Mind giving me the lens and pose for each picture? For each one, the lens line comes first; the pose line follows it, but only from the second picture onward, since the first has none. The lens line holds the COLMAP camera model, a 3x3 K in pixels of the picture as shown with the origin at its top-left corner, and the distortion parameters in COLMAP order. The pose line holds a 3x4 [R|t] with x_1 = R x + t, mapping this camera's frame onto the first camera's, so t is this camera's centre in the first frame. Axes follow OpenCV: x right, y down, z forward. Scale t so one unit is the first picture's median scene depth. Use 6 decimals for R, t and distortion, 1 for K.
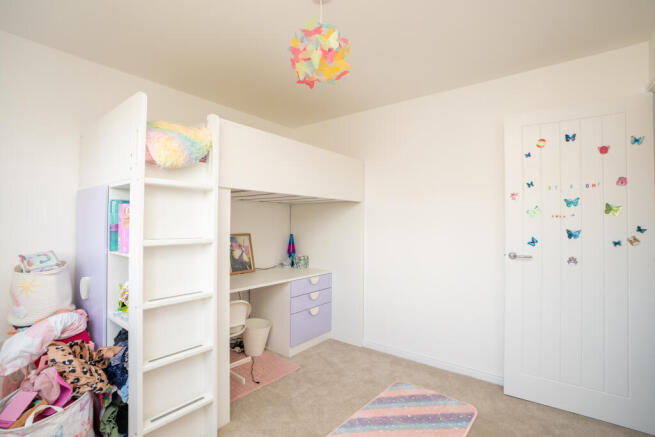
lens RADIAL K [[317.2, 0, 325.4], [0, 317.2, 222.7], [0, 0, 1]] dist [-0.002020, 0.000165]
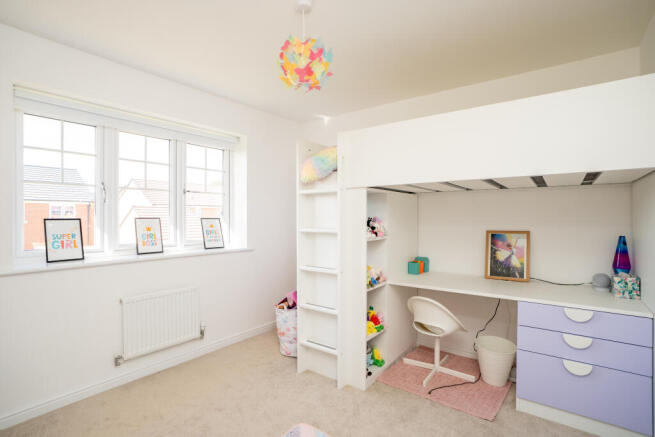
lens RADIAL K [[308.2, 0, 321.7], [0, 308.2, 218.8], [0, 0, 1]] dist [-0.001817, -0.000010]
pose [[0.007325, -0.013099, -0.999887, 0.507228], [0.002539, 0.999911, -0.013081, 0.013593], [0.999970, -0.002443, 0.007357, 0.520278]]
